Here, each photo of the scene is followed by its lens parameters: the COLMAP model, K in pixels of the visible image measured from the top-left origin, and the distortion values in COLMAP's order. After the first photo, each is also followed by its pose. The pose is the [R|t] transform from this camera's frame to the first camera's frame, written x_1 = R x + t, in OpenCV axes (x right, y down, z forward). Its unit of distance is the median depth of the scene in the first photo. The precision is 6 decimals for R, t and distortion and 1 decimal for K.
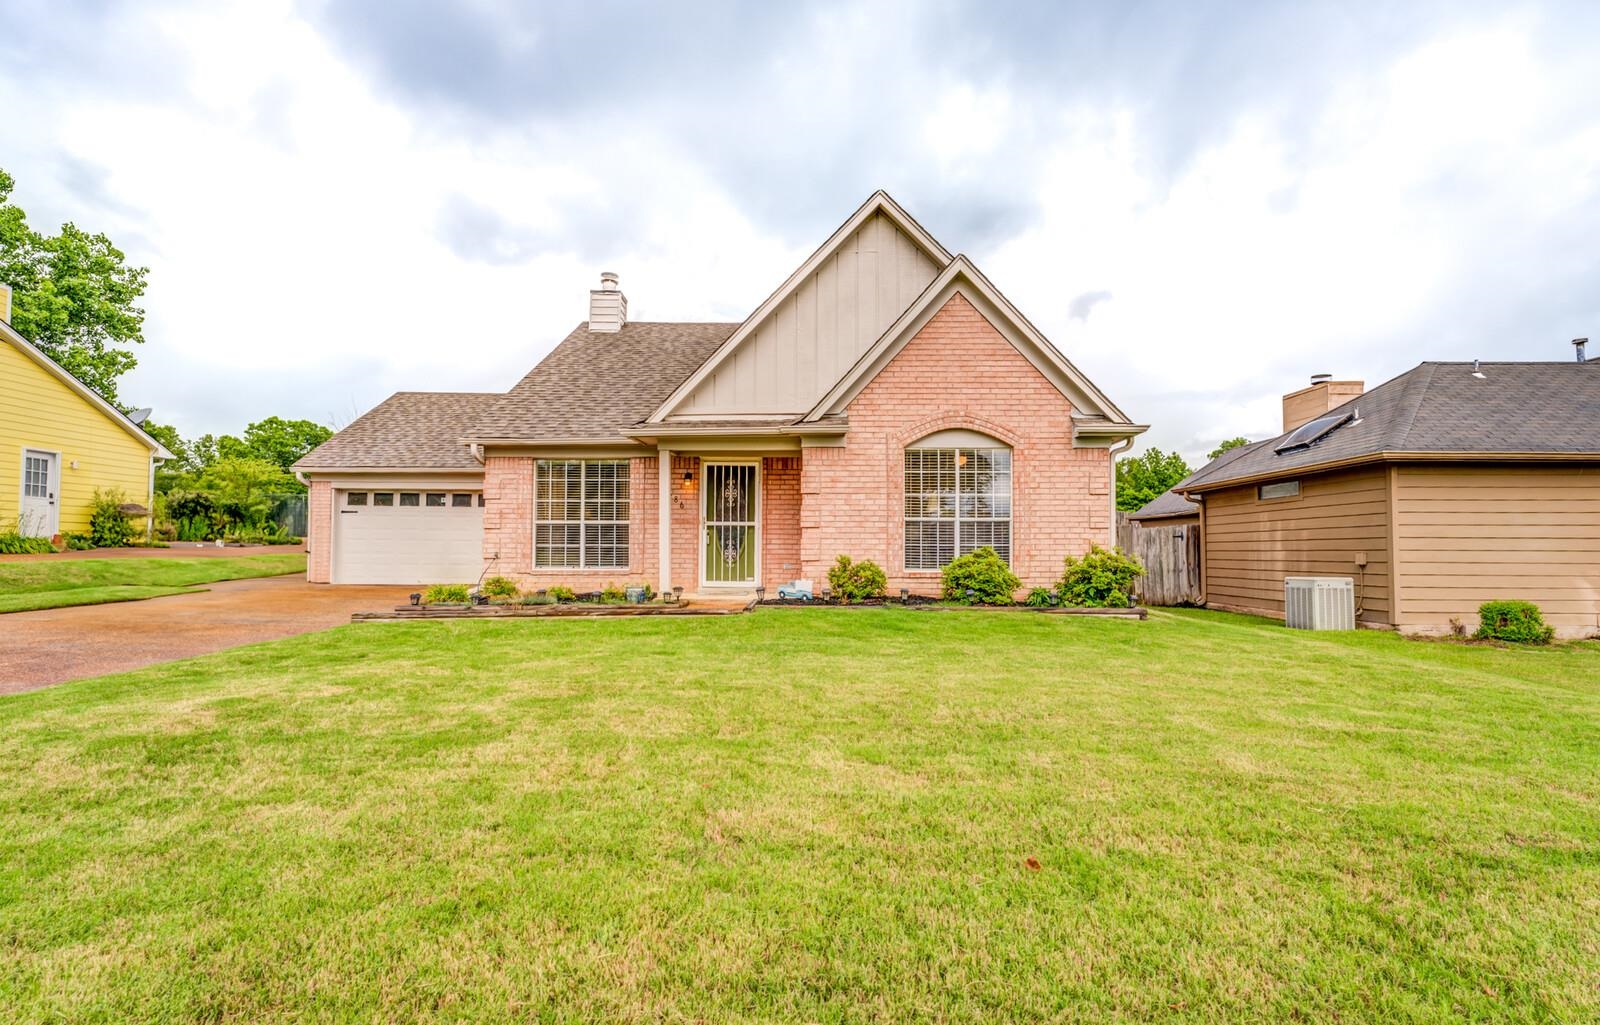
lens RADIAL K [[770.5, 0, 795.0], [0, 770.5, 534.7], [0, 0, 1]] dist [-0.017856, -0.000861]
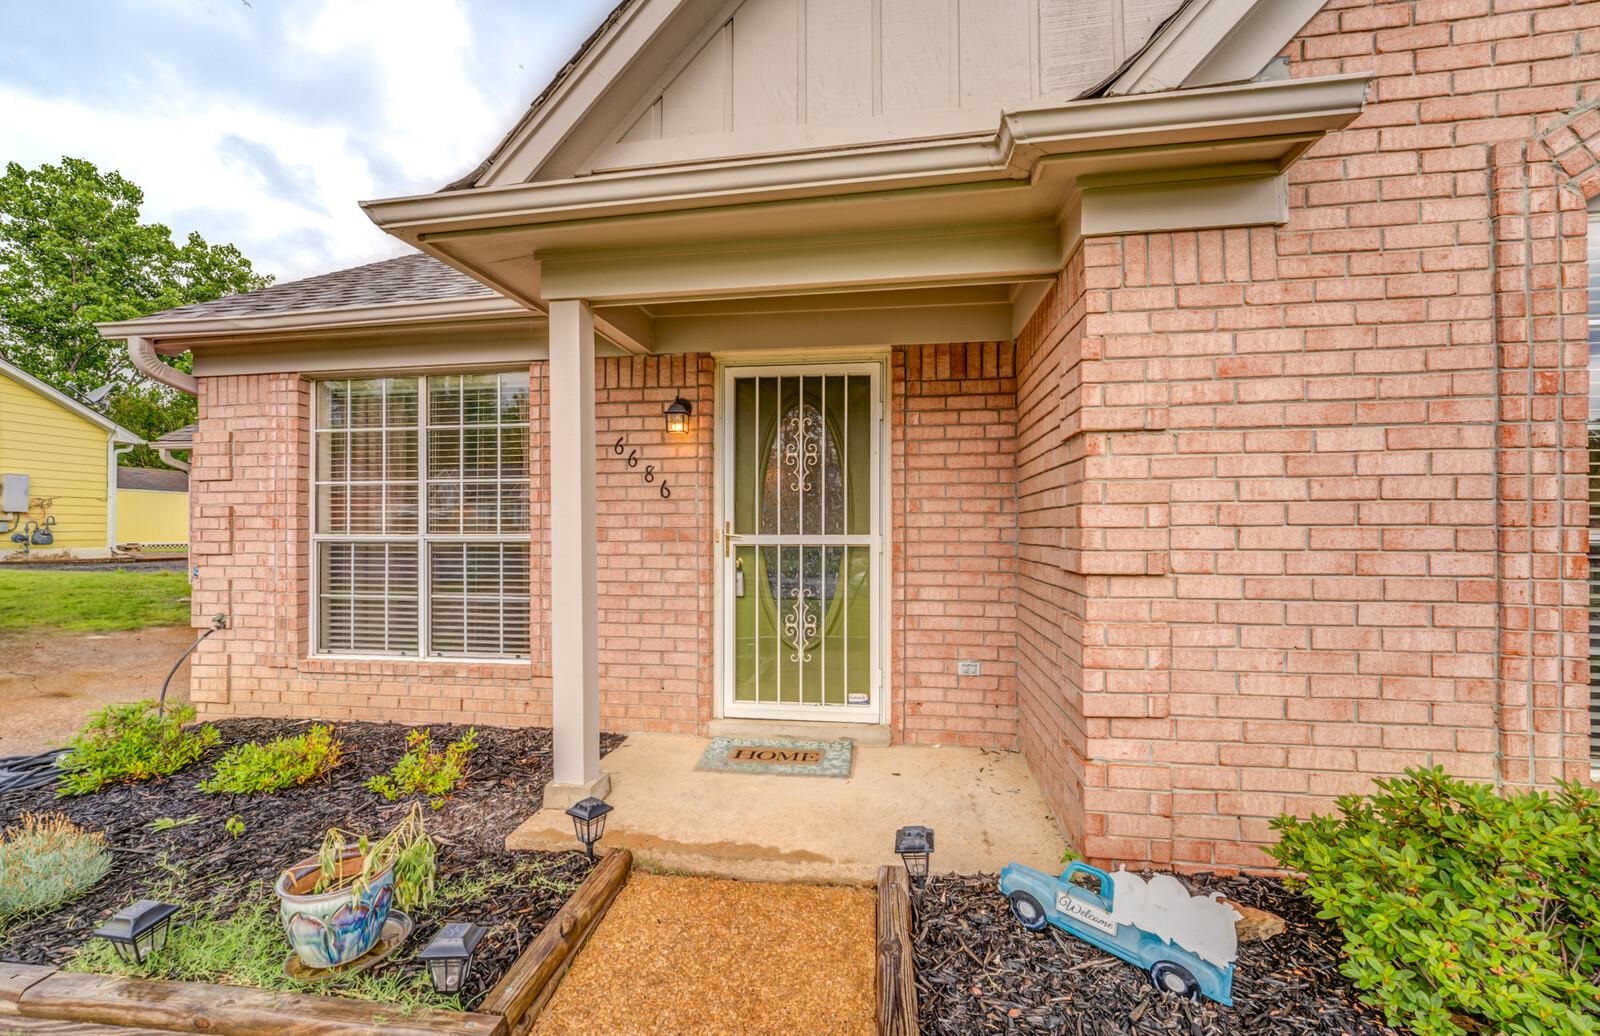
lens RADIAL K [[628.5, 0, 798.6], [0, 628.5, 528.3], [0, 0, 1]] dist [-0.014779, 0.005500]
pose [[0.992254, -0.006546, -0.124054, -0.049357], [0.009180, 0.999744, 0.020669, -0.025897], [0.123887, -0.021647, 0.992060, 0.721173]]
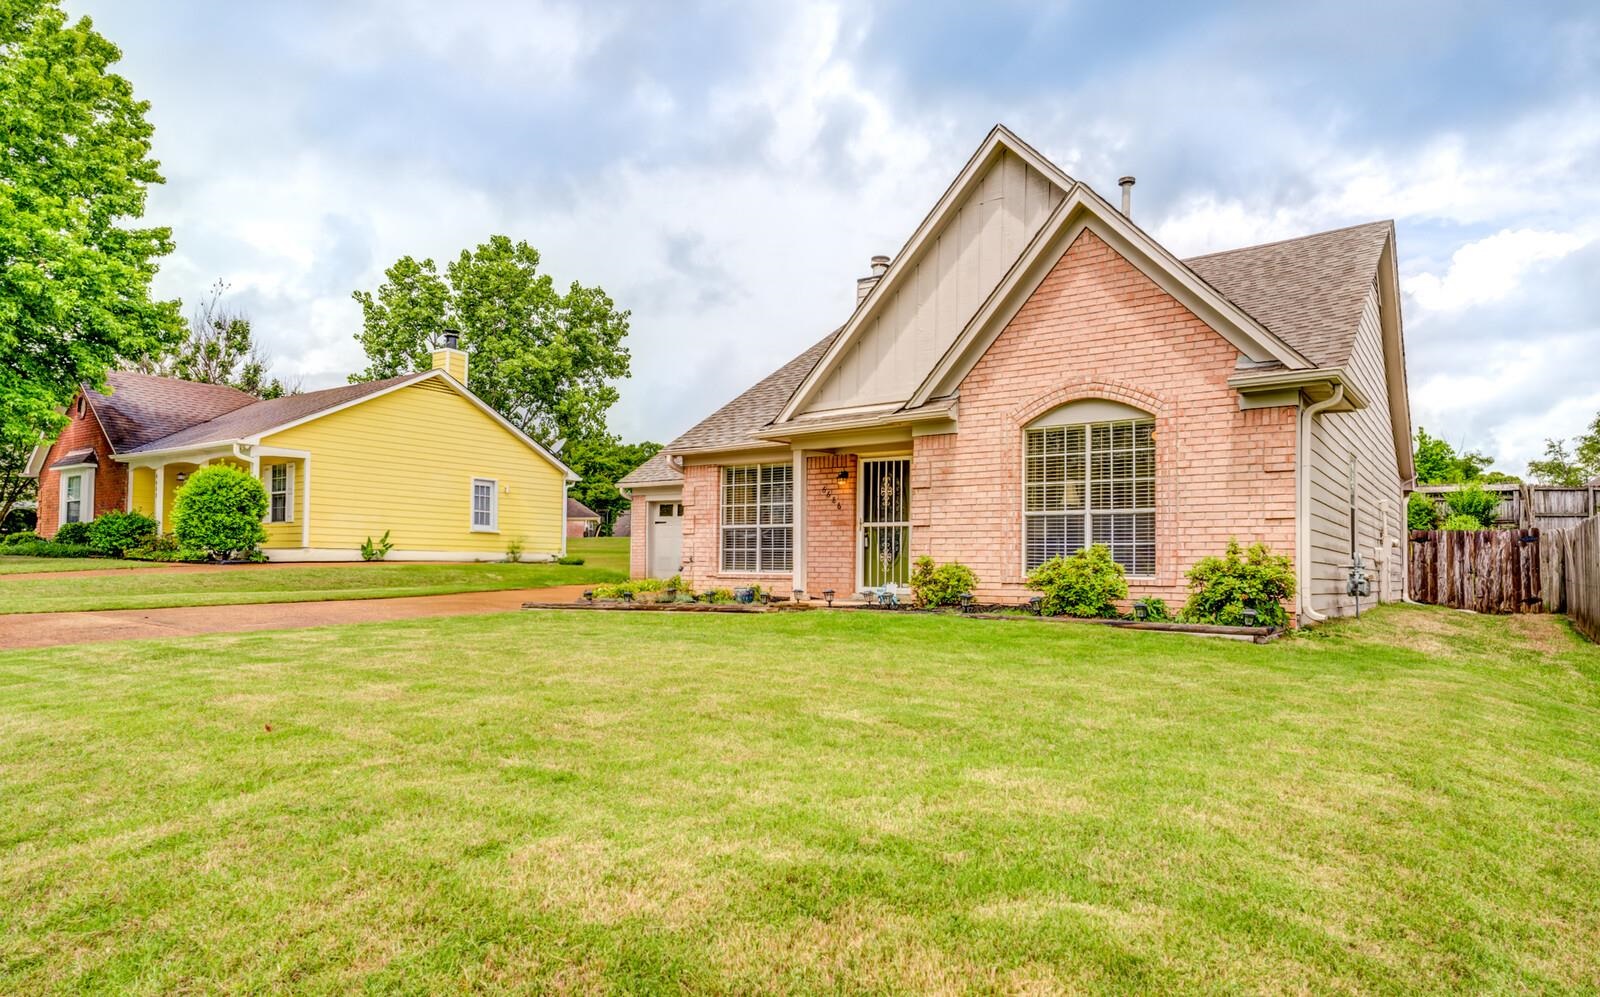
lens RADIAL K [[940.9, 0, 804.4], [0, 940.9, 536.5], [0, 0, 1]] dist [0.000251, -0.000005]
pose [[0.823741, -0.014237, -0.566788, 0.474006], [0.006252, 0.999852, -0.016029, 0.017421], [0.566932, 0.009661, 0.823708, 0.026175]]
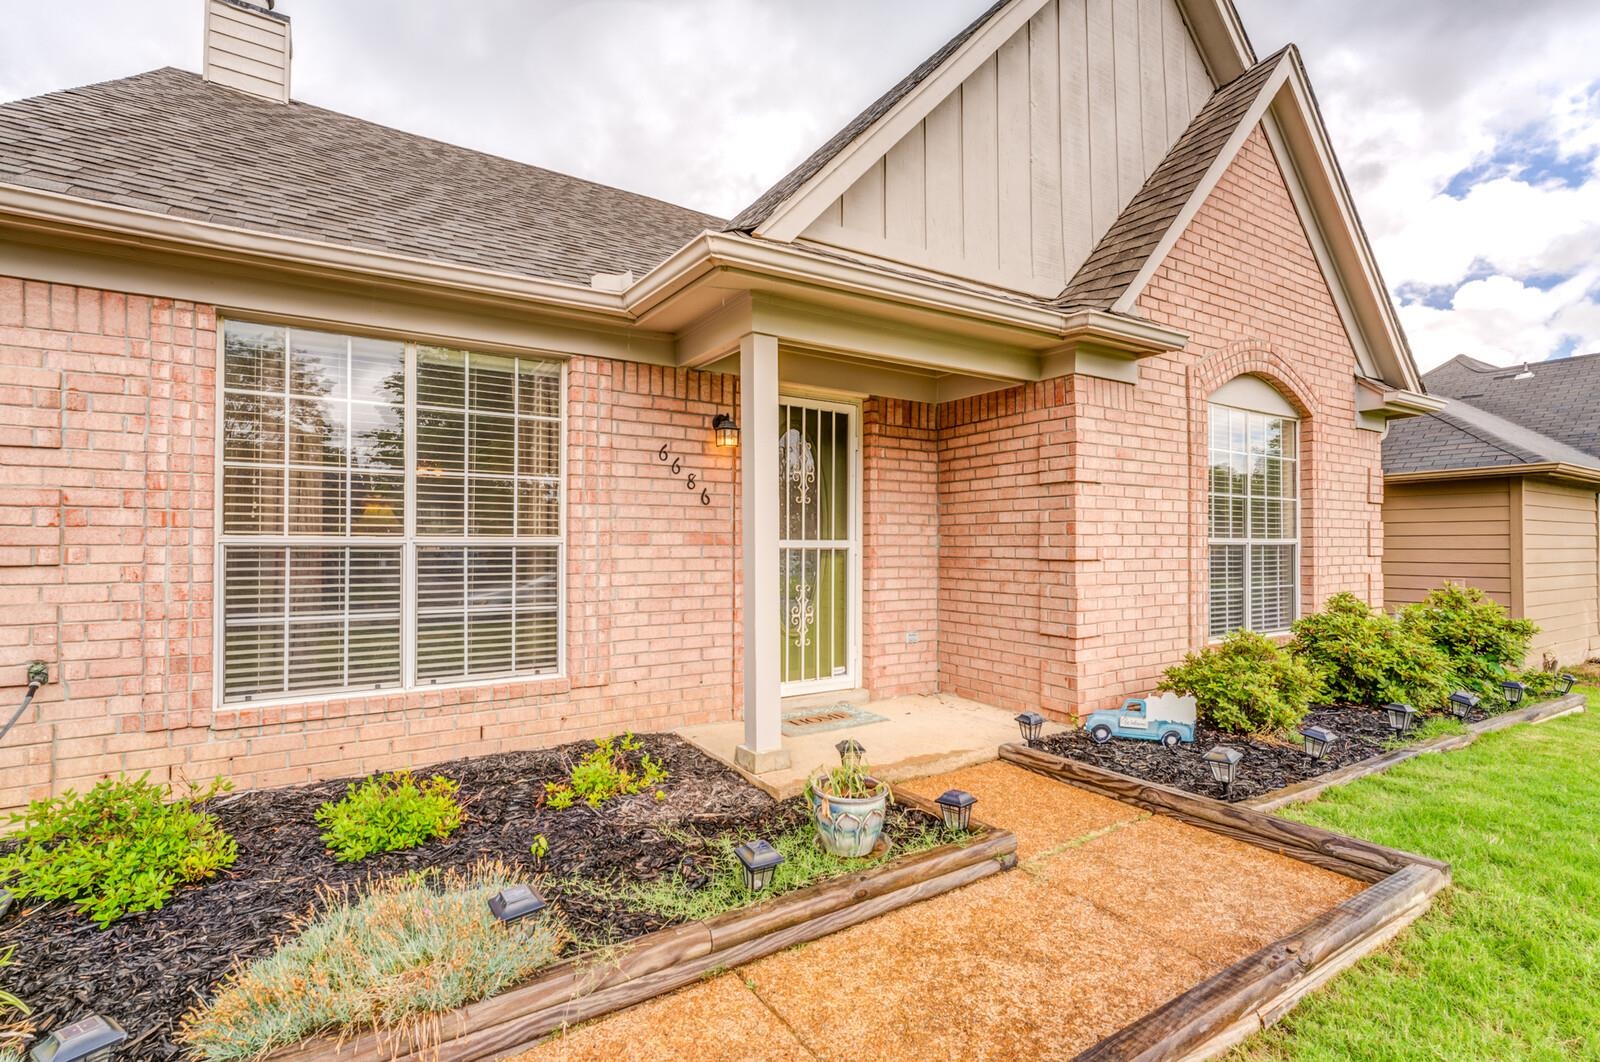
lens RADIAL K [[737.4, 0, 777.1], [0, 737.4, 536.7], [0, 0, 1]] dist [-0.001960, -0.000352]
pose [[0.841814, 0.002989, 0.539759, -0.317680], [-0.010889, 0.999875, 0.011446, -0.023197], [-0.539658, -0.015513, 0.841742, 0.673075]]
